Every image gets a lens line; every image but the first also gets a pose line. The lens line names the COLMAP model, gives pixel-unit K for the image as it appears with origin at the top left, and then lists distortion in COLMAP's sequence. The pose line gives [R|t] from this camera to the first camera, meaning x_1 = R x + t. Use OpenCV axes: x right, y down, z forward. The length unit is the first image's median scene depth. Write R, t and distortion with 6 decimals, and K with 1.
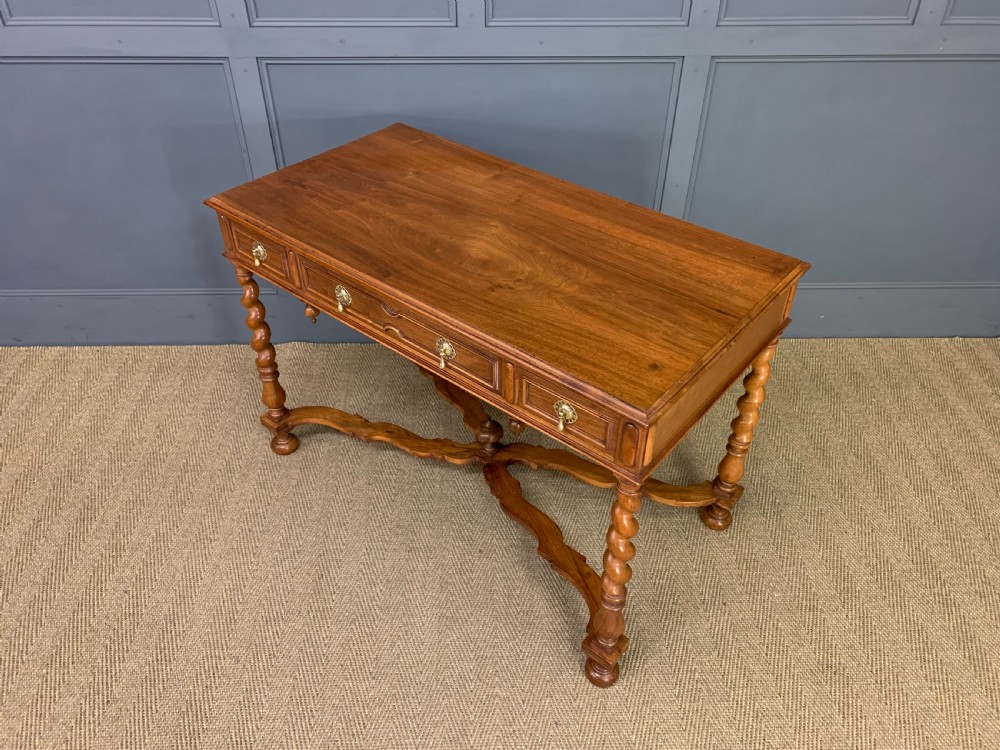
lens RADIAL K [[767.0, 0, 501.3], [0, 767.0, 368.6], [0, 0, 1]] dist [0.016841, -0.006490]
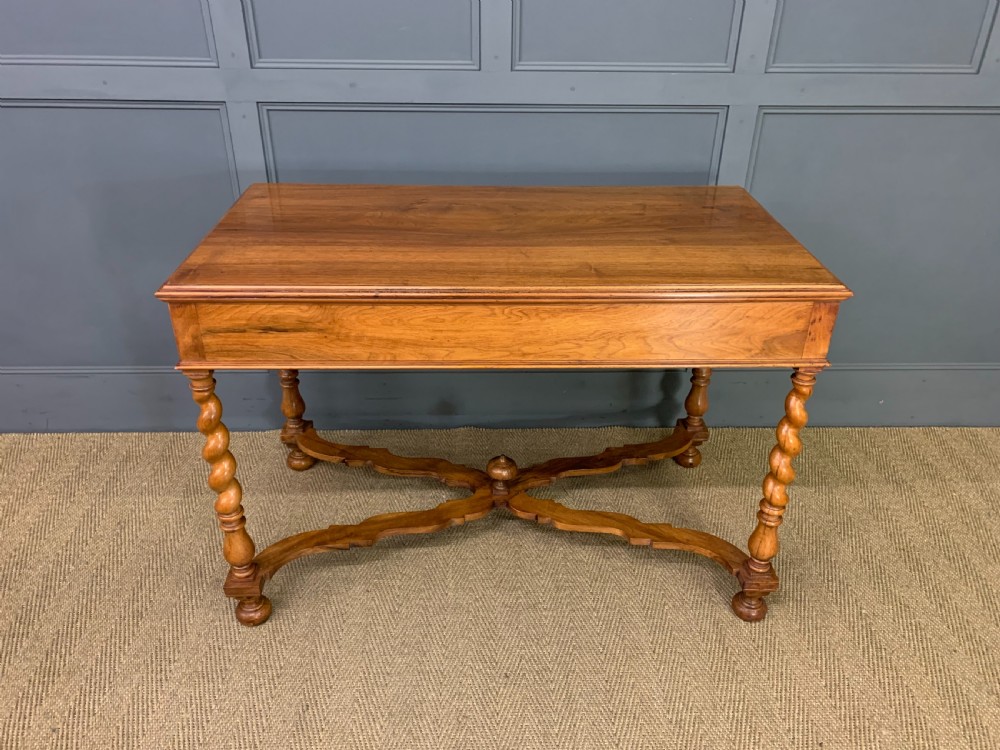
lens RADIAL K [[767.0, 0, 504.8], [0, 767.0, 378.7], [0, 0, 1]] dist [0.016841, -0.006490]
pose [[0.999928, 0.003129, 0.011586, -0.038035], [-0.001401, 0.989247, -0.146251, 0.047842], [-0.011919, 0.146224, 0.989180, 0.156218]]
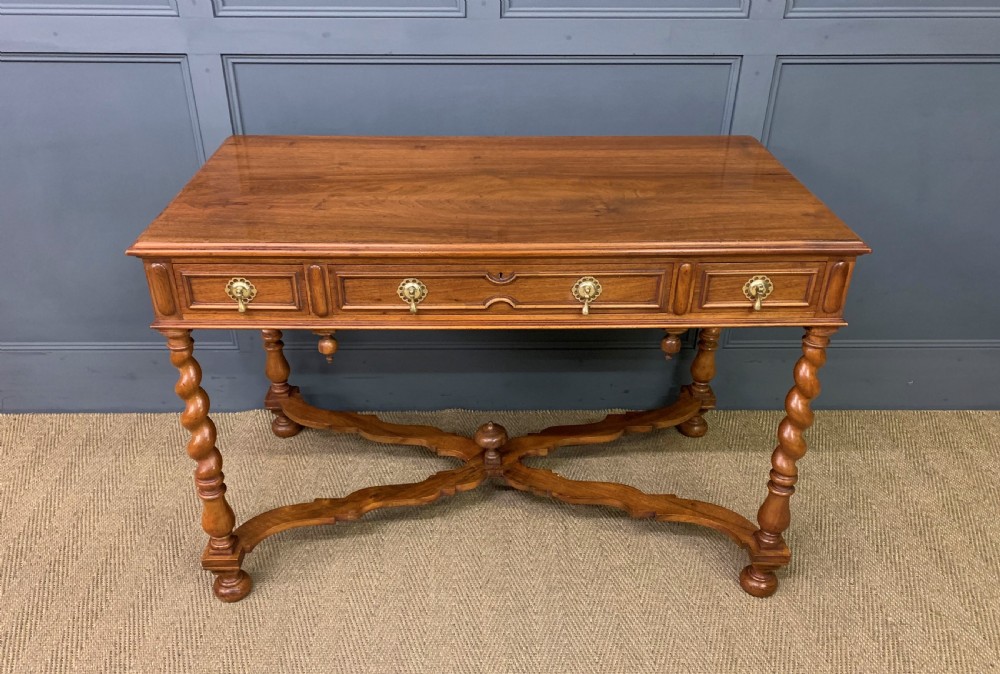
lens RADIAL K [[811.3, 0, 487.2], [0, 811.3, 357.9], [0, 0, 1]] dist [0.029146, -0.028524]
pose [[0.999927, 0.005309, -0.010825, -0.023852], [-0.006685, 0.991322, -0.131286, 0.028713], [0.010034, 0.131348, 0.991285, 0.187581]]
